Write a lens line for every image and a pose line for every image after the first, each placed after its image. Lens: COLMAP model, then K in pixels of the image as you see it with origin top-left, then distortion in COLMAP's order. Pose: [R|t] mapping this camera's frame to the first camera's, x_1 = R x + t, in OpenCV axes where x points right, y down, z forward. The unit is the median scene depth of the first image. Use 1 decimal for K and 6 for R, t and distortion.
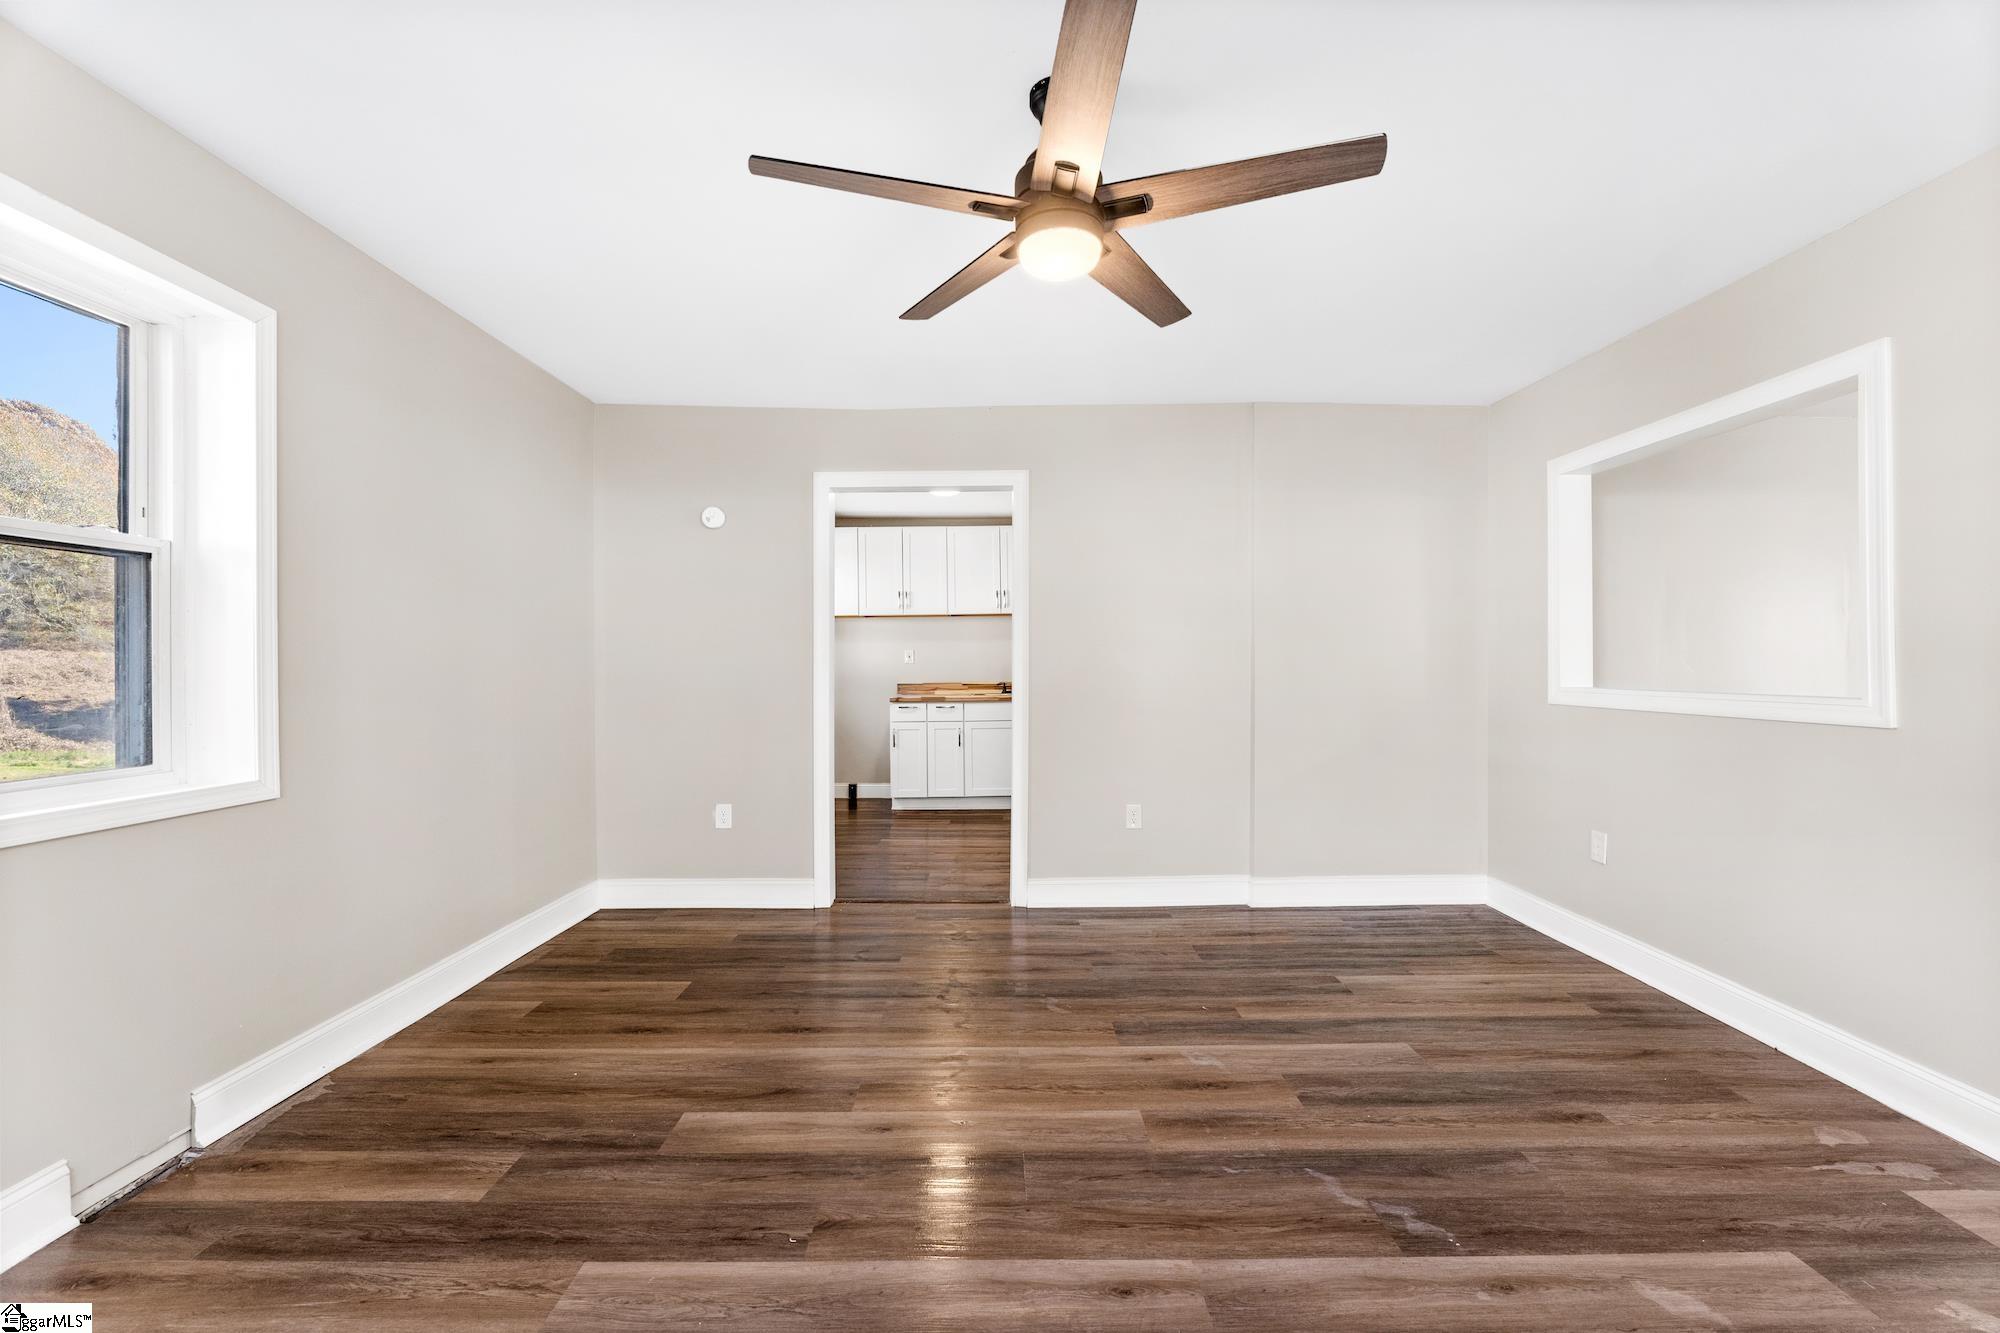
lens RADIAL K [[770.5, 0, 999.2], [0, 770.5, 644.2], [0, 0, 1]] dist [0.001455, 0.000189]
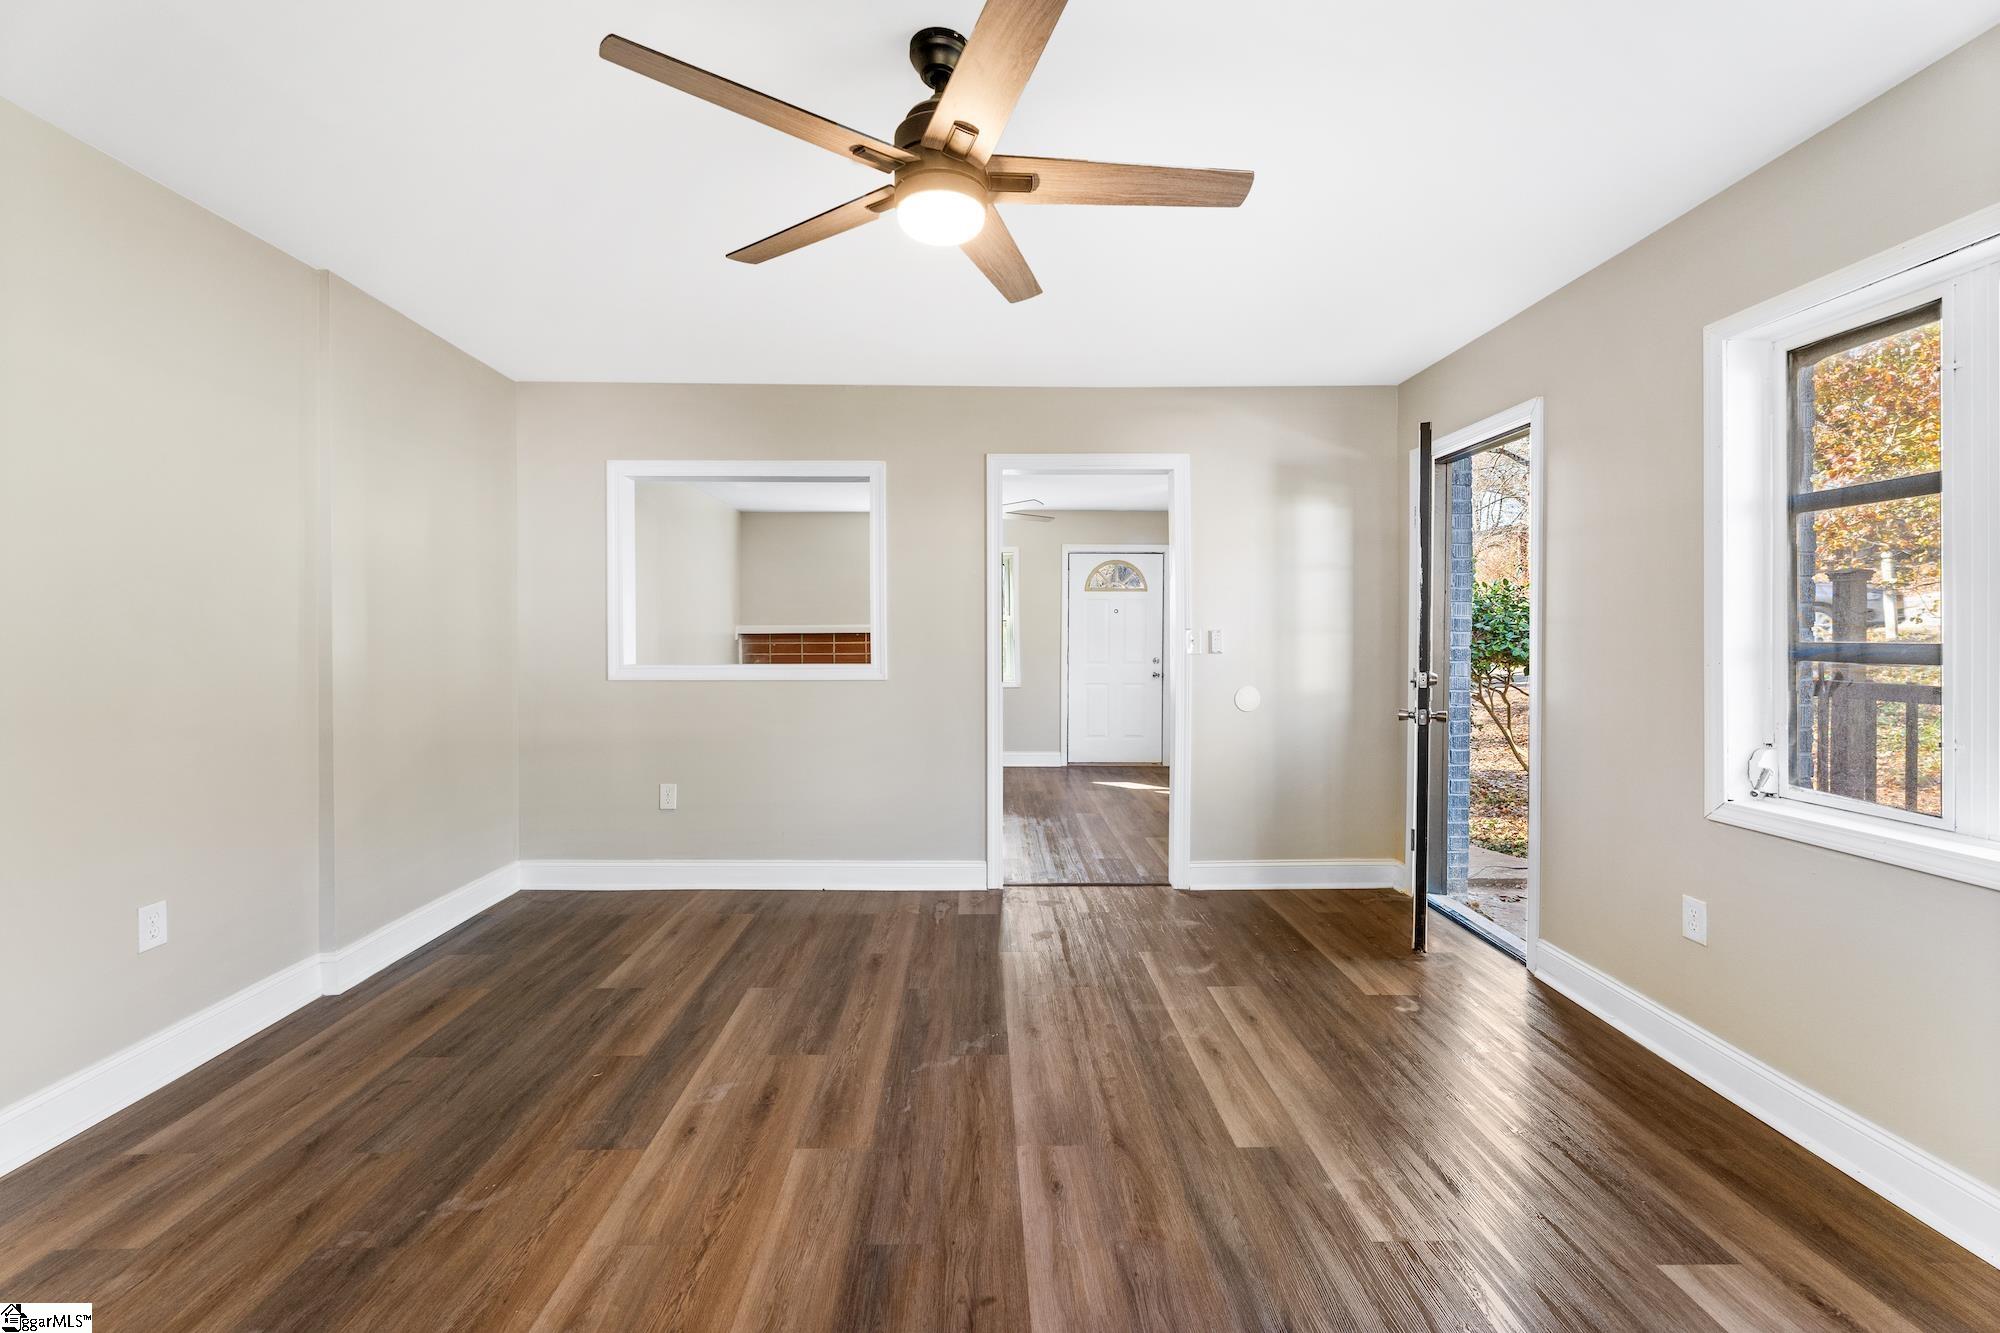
lens RADIAL K [[832.2, 0, 961.4], [0, 832.2, 650.0], [0, 0, 1]] dist [-0.000408, -0.000057]
pose [[0.023626, -0.013104, 0.999635, -0.775538], [-0.024511, 0.999606, 0.013682, 0.008936], [-0.999420, -0.024825, 0.023296, 0.805151]]
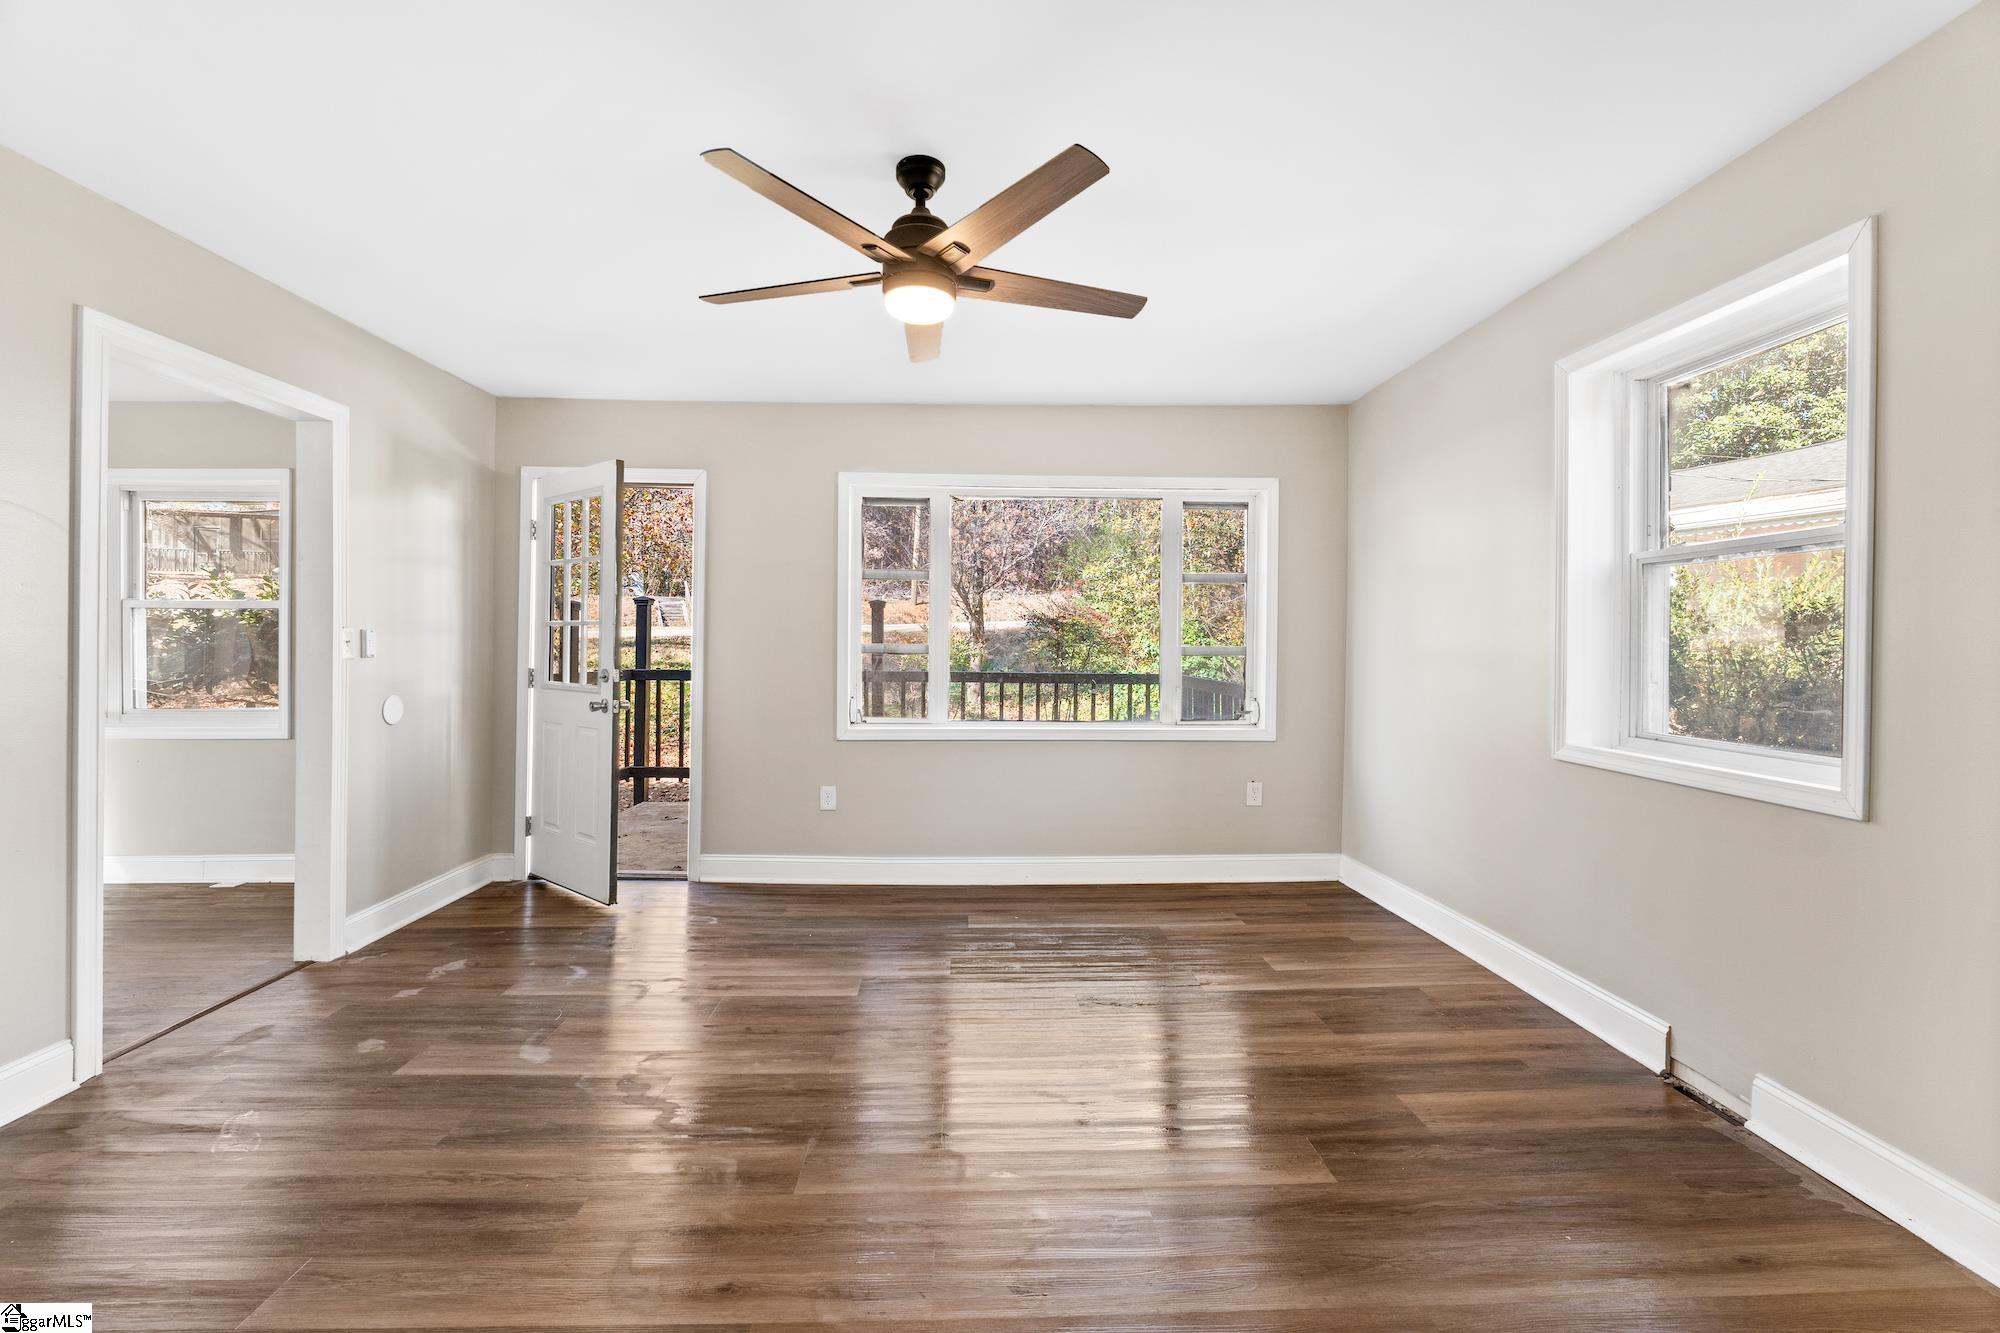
lens RADIAL K [[887.7, 0, 1000.0], [0, 887.7, 666.5], [0, 0, 1]] dist [-0.000038, 0.000055]
pose [[-0.999407, -0.004169, -0.034194, -0.003219], [-0.004057, 0.999986, -0.003324, 0.046410], [0.034207, -0.003183, -0.999410, 1.967760]]
